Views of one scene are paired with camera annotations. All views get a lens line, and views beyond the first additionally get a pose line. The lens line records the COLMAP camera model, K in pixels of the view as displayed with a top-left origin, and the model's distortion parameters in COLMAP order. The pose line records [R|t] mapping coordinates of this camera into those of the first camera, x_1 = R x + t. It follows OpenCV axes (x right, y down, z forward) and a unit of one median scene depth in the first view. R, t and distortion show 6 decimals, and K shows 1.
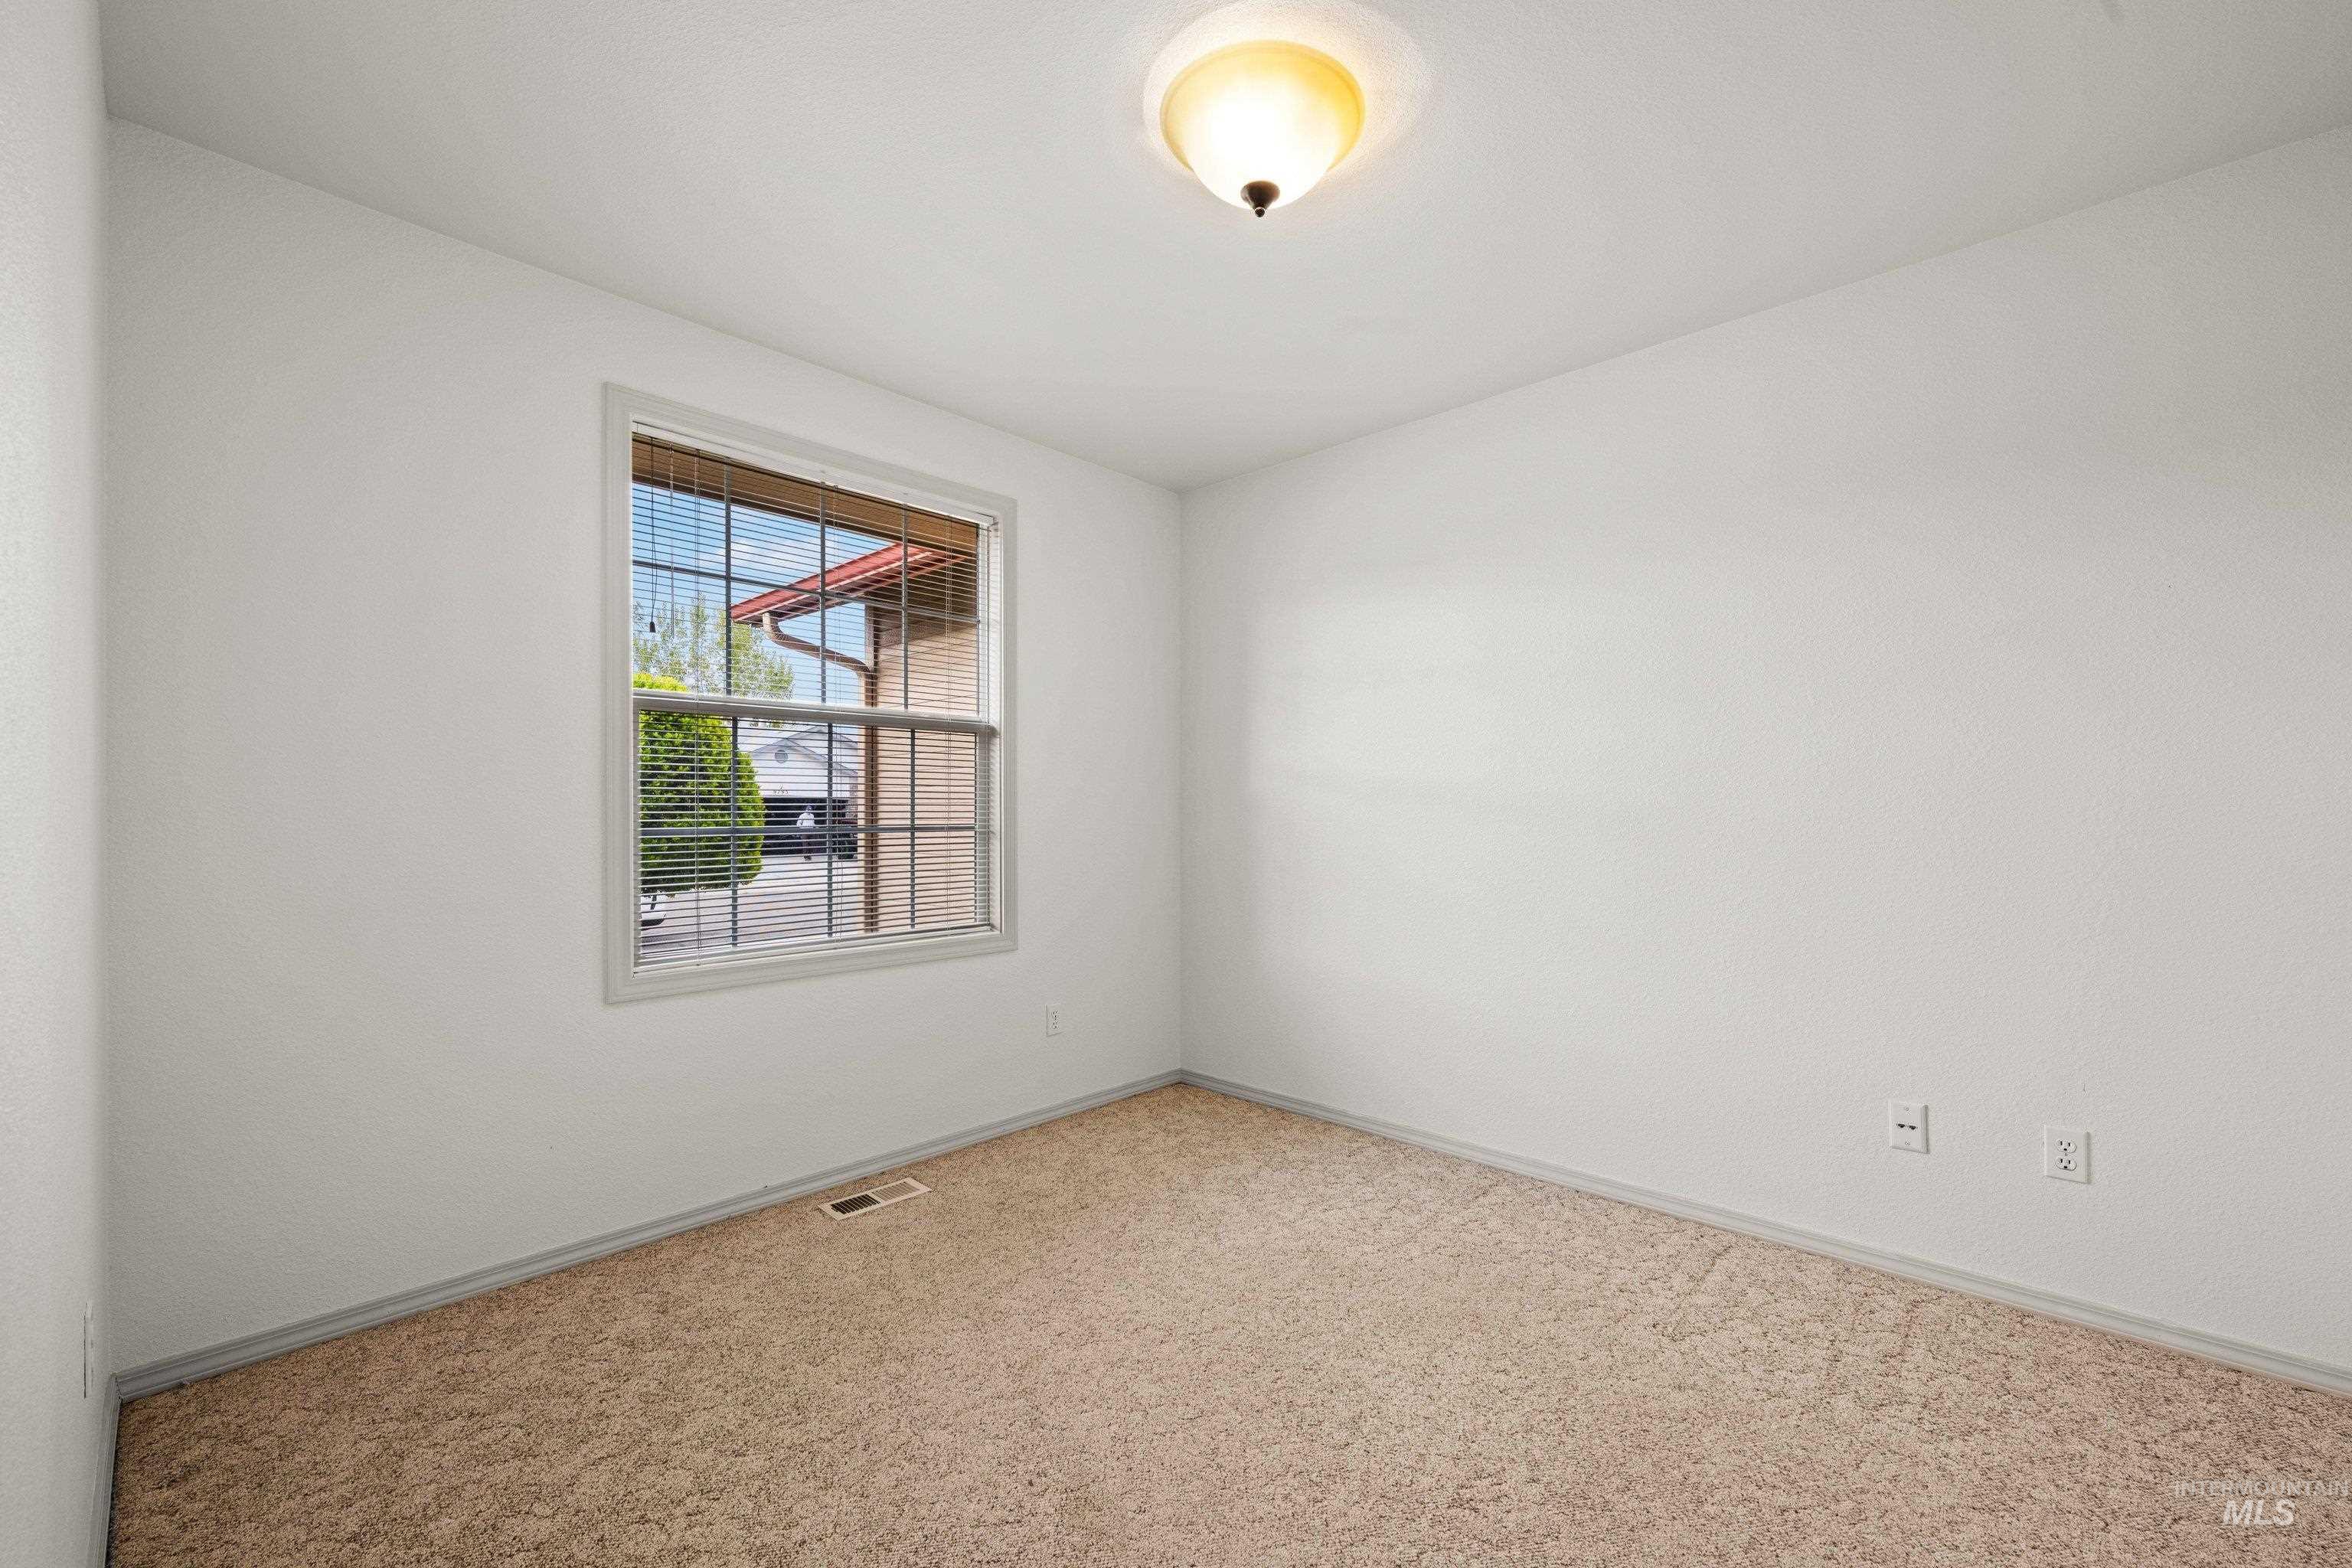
lens RADIAL K [[931.7, 0, 1179.4], [0, 931.7, 778.6], [0, 0, 1]] dist [-0.001405, -0.000183]
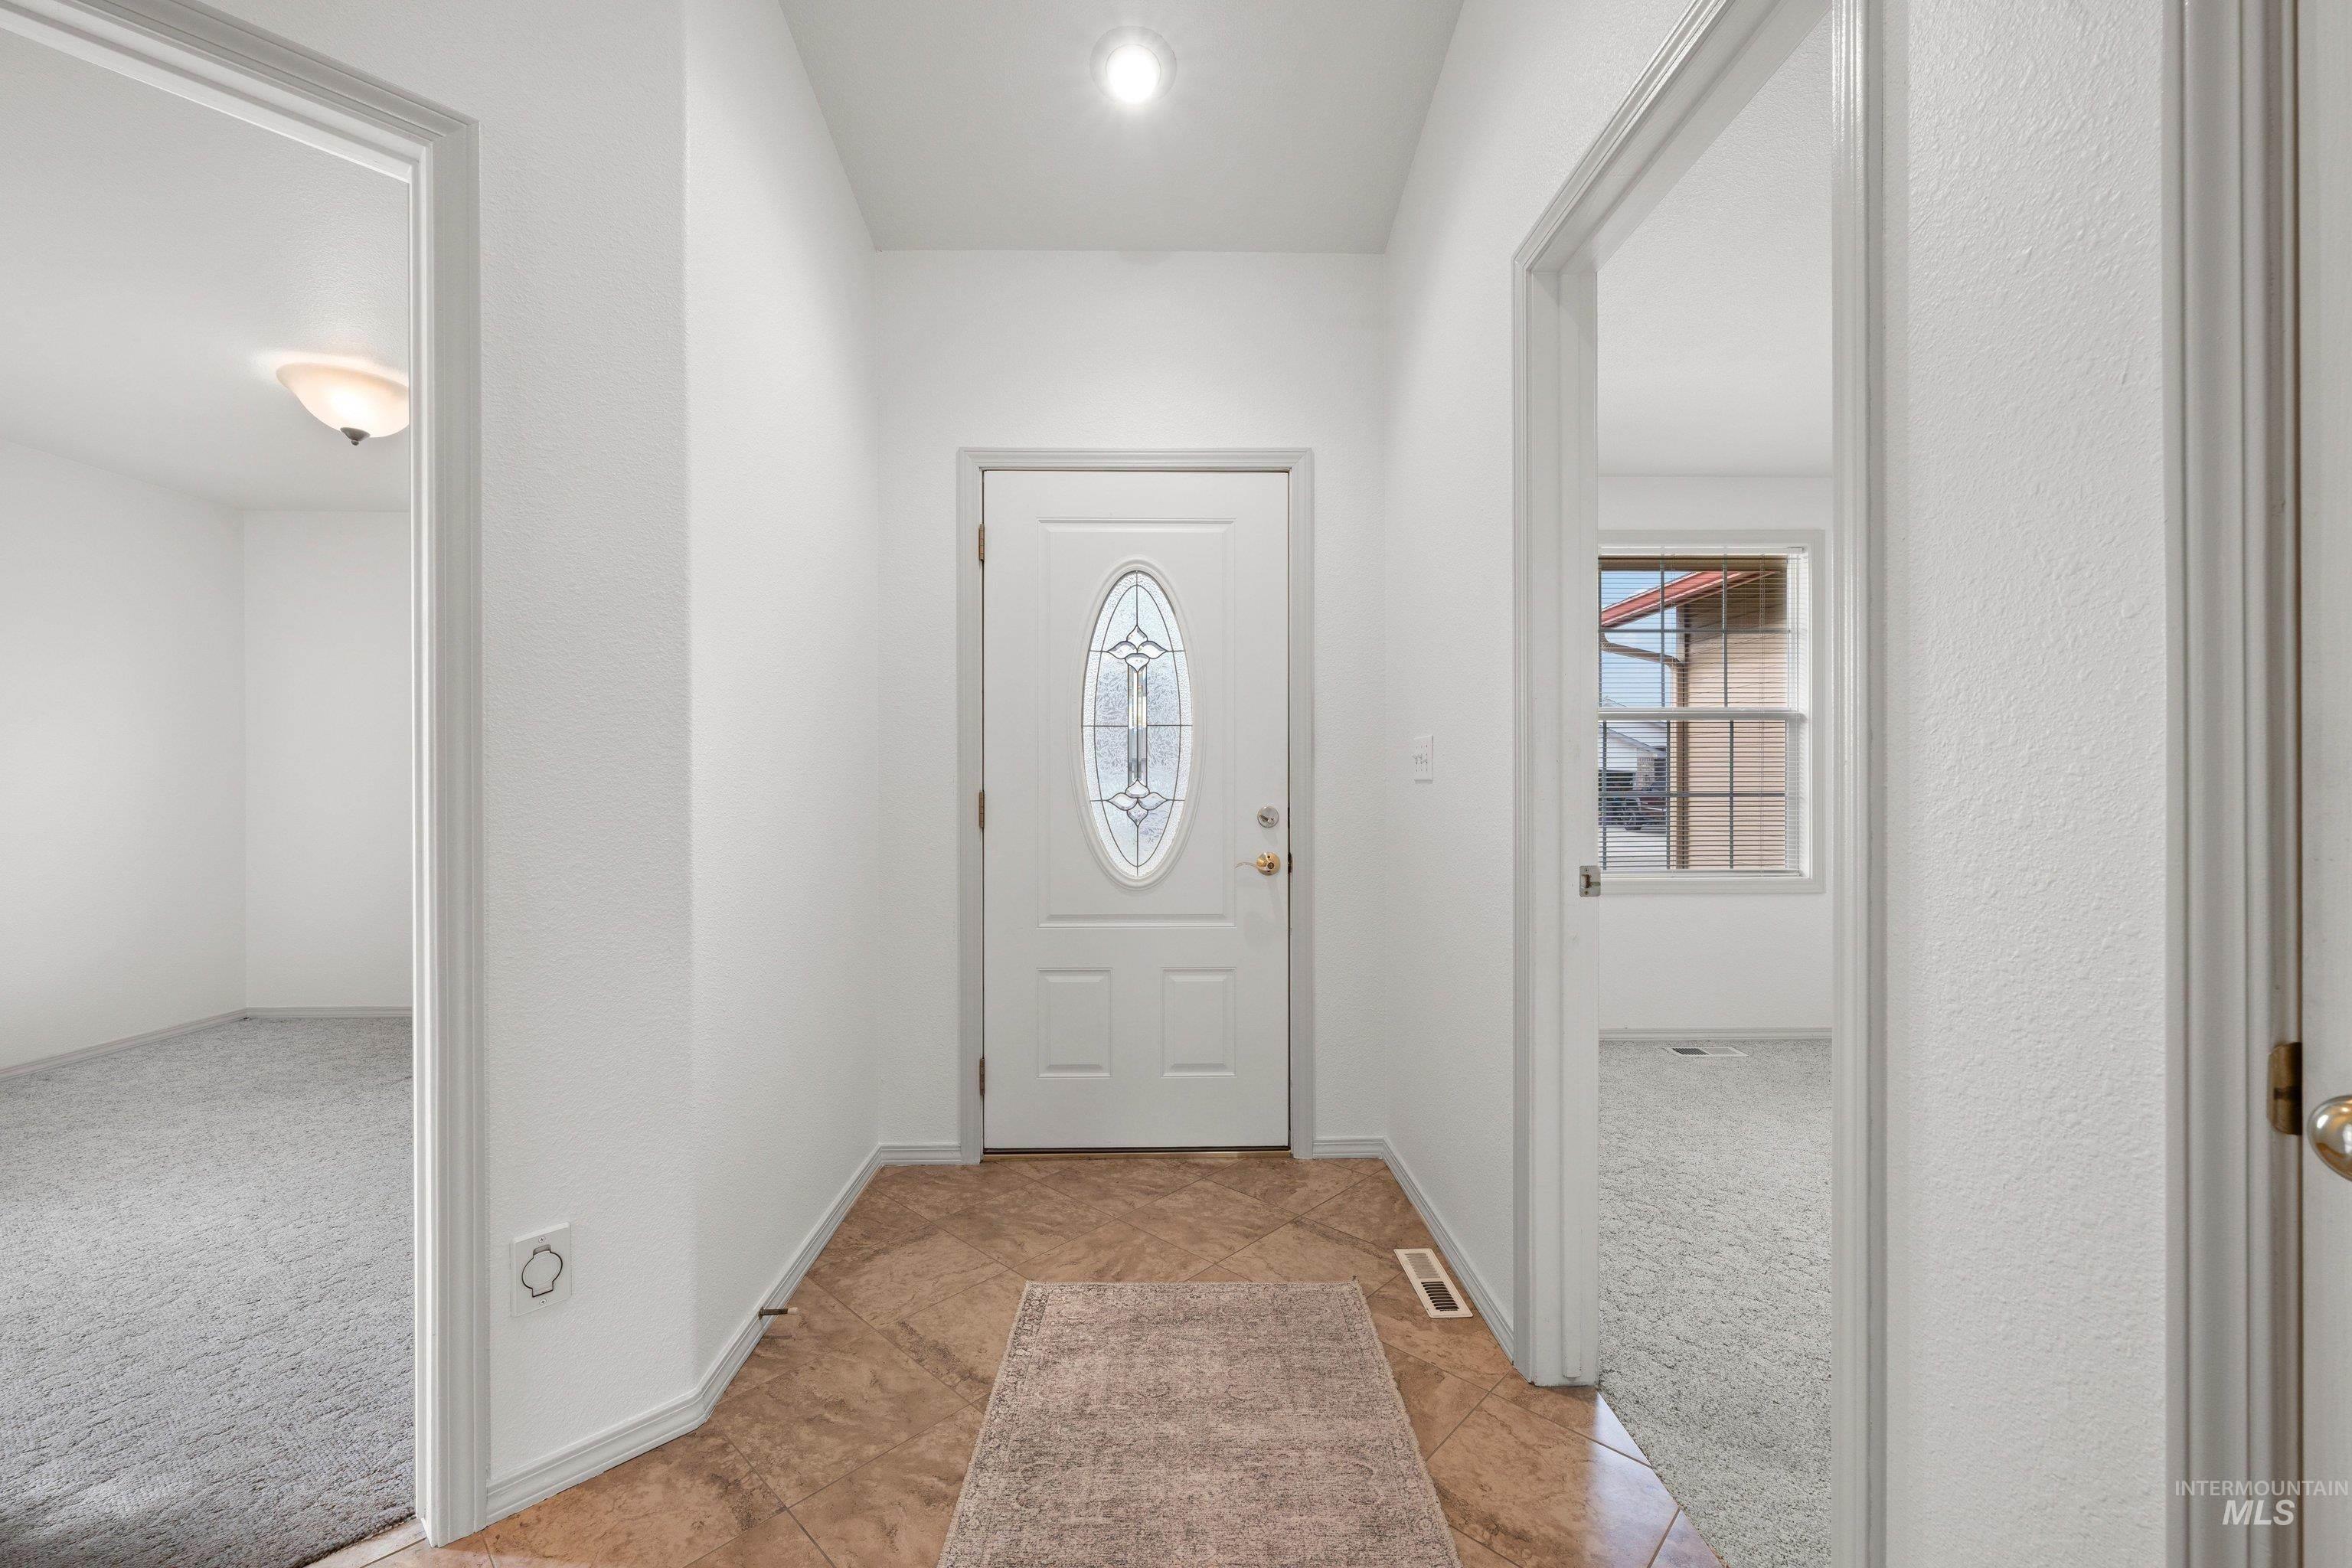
lens RADIAL K [[950.1, 0, 1176.0], [0, 950.1, 784.0], [0, 0, 1]] dist [-0.000514, -0.000053]
pose [[0.708147, 0.004978, -0.706048, 0.109261], [0.021473, 0.999361, 0.028582, -0.016785], [0.705739, -0.035401, 0.707587, -0.512964]]
